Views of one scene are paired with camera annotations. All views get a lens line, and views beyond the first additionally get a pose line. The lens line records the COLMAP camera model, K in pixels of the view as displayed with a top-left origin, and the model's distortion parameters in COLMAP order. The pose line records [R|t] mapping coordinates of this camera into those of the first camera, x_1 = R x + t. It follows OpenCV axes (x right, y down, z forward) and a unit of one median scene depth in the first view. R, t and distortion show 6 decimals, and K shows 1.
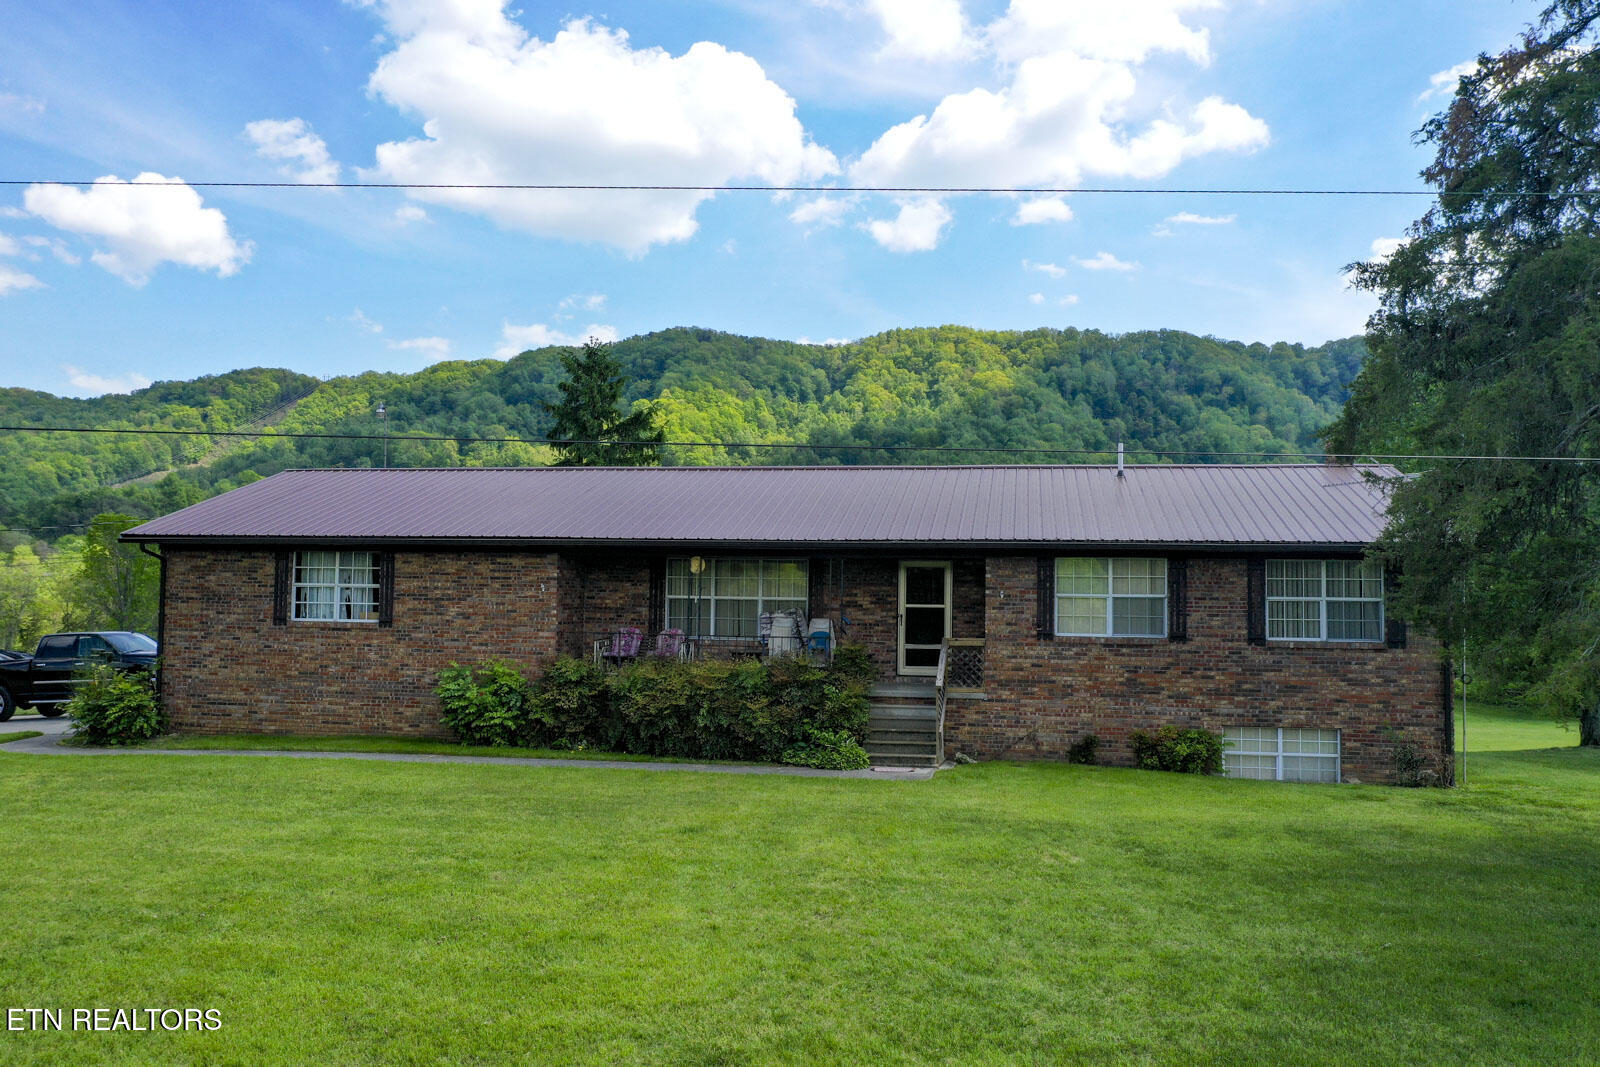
lens RADIAL K [[1244.5, 0, 800.0], [0, 1244.5, 533.5], [0, 0, 1]] dist [-0.003102, 0.001144]
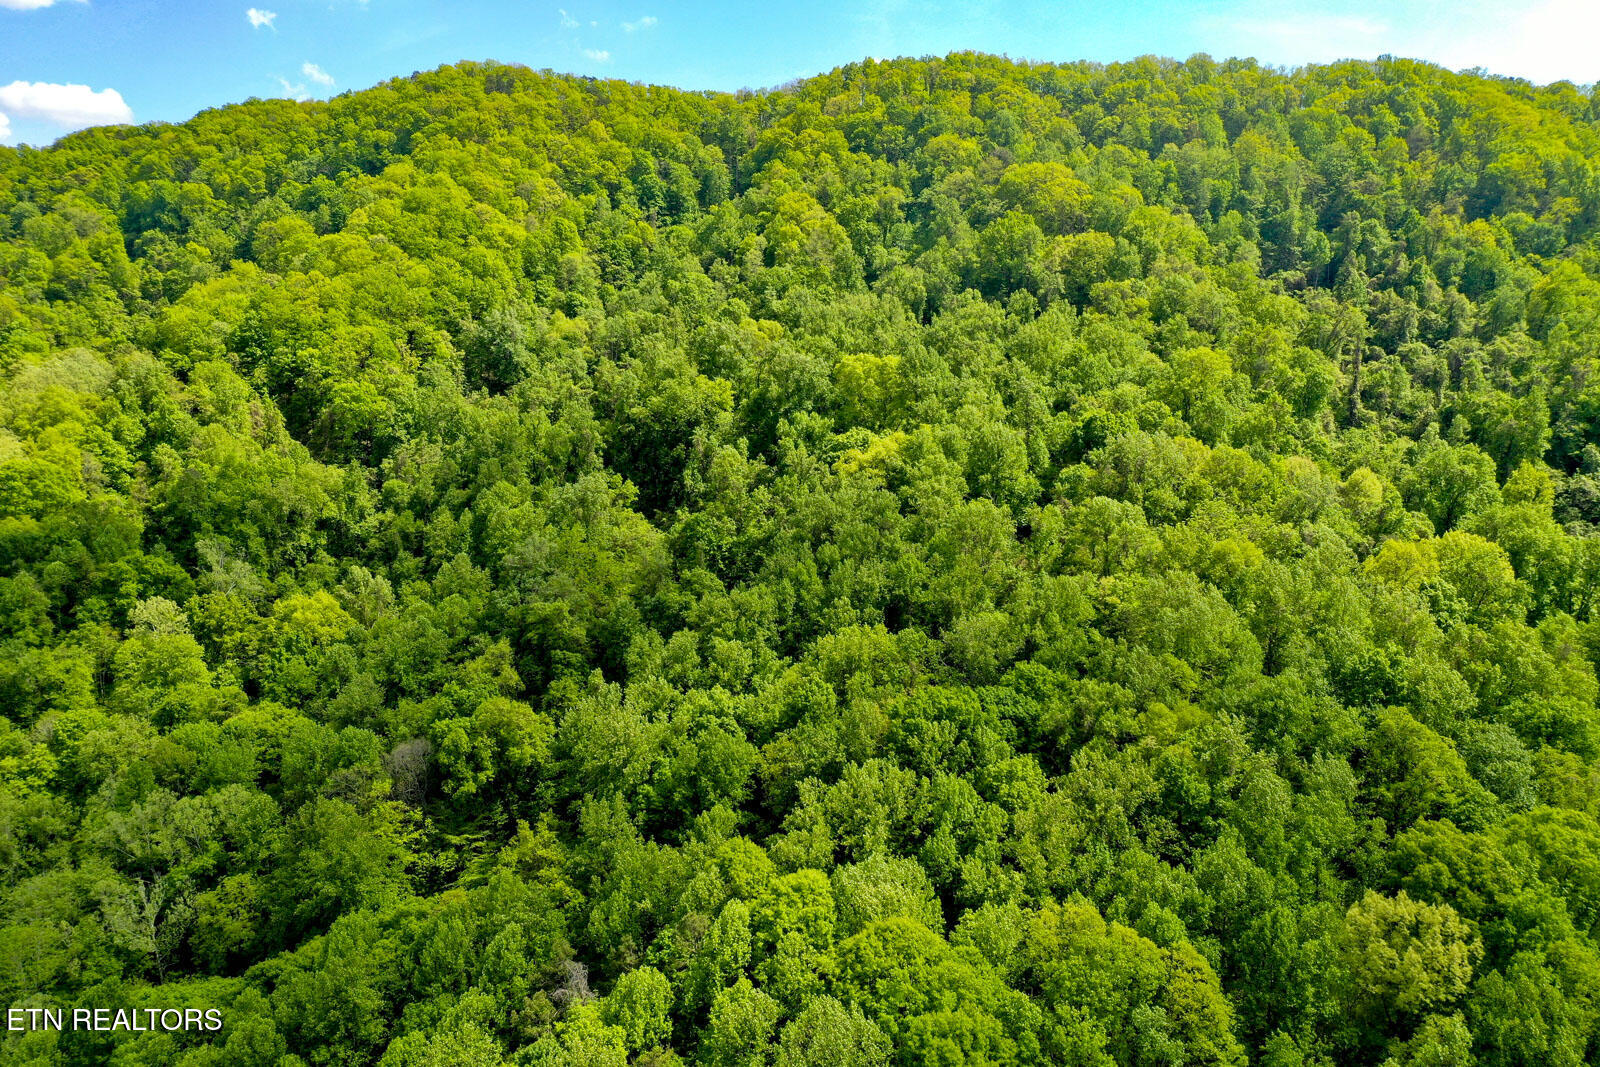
lens RADIAL K [[1276.4, 0, 800.0], [0, 1276.4, 533.5], [0, 0, 1]] dist [-0.001164, -0.000342]
pose [[0.999623, -0.003043, -0.027281, 0.066836], [0.008696, 0.977750, 0.209593, -0.084998], [0.026036, -0.209752, 0.977408, 0.442818]]
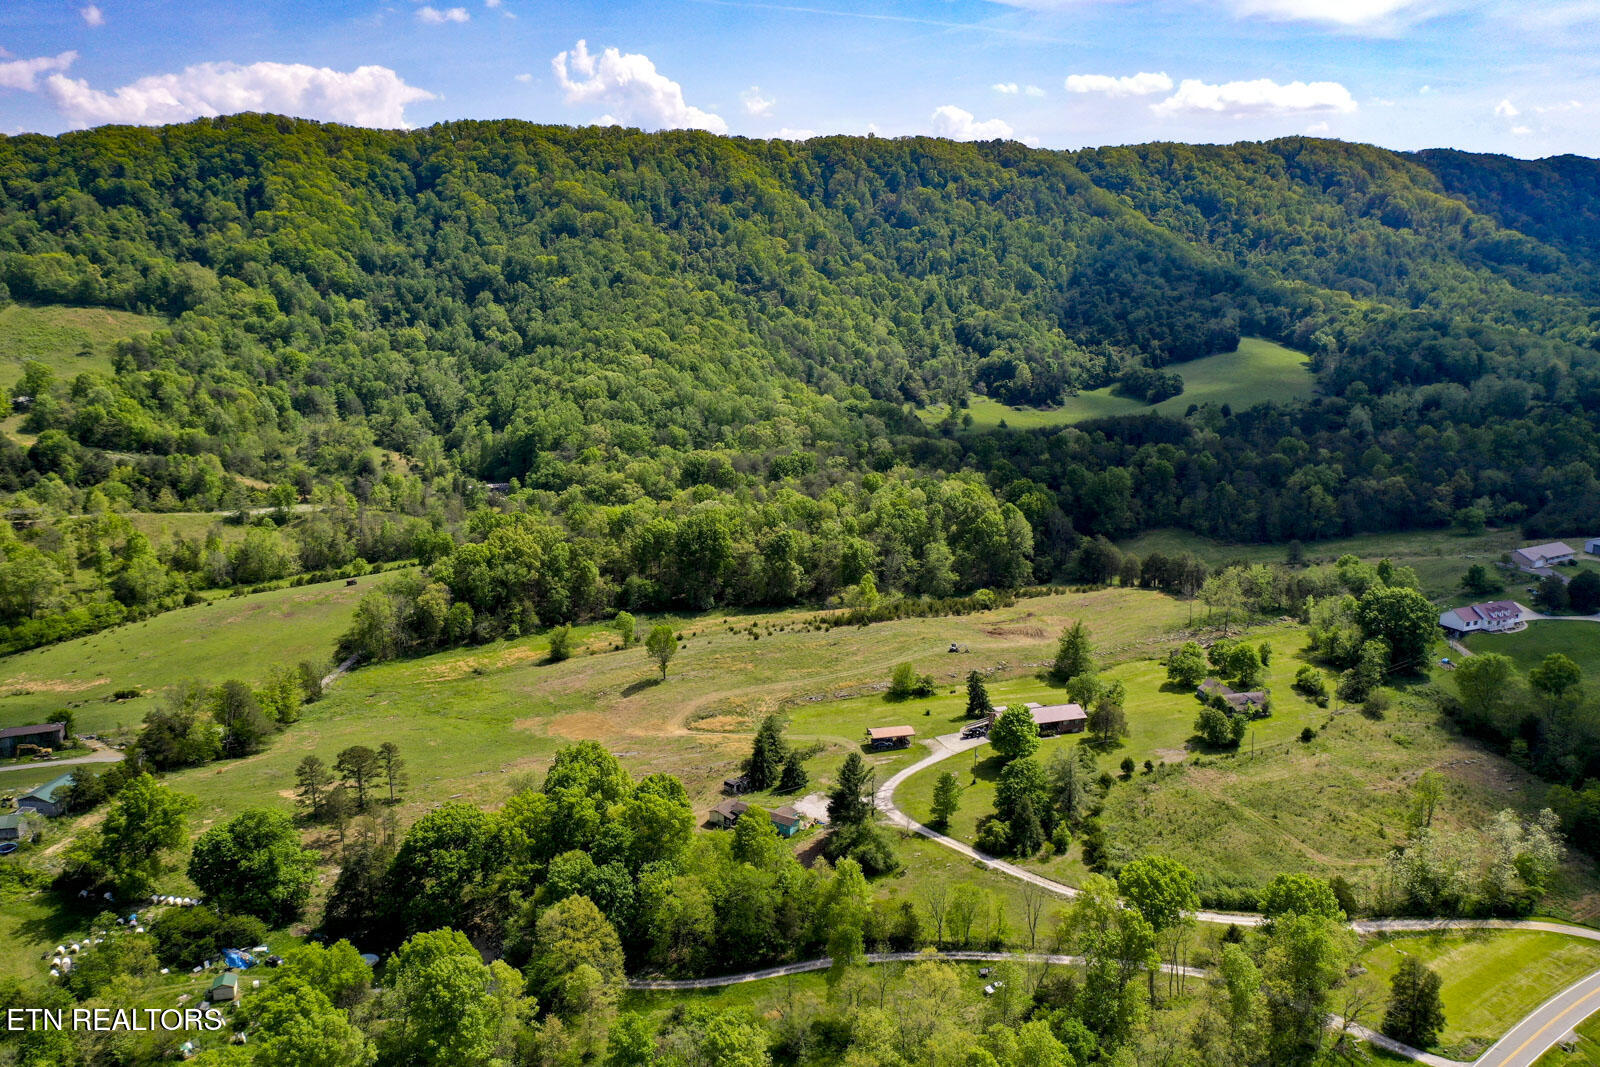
lens RADIAL K [[1276.4, 0, 800.0], [0, 1276.4, 533.5], [0, 0, 1]] dist [-0.001164, -0.000342]
pose [[0.902397, -0.119637, 0.413964, -0.176649], [0.001767, 0.961704, 0.274083, -0.125440], [-0.430902, -0.246600, 0.868051, -0.232459]]
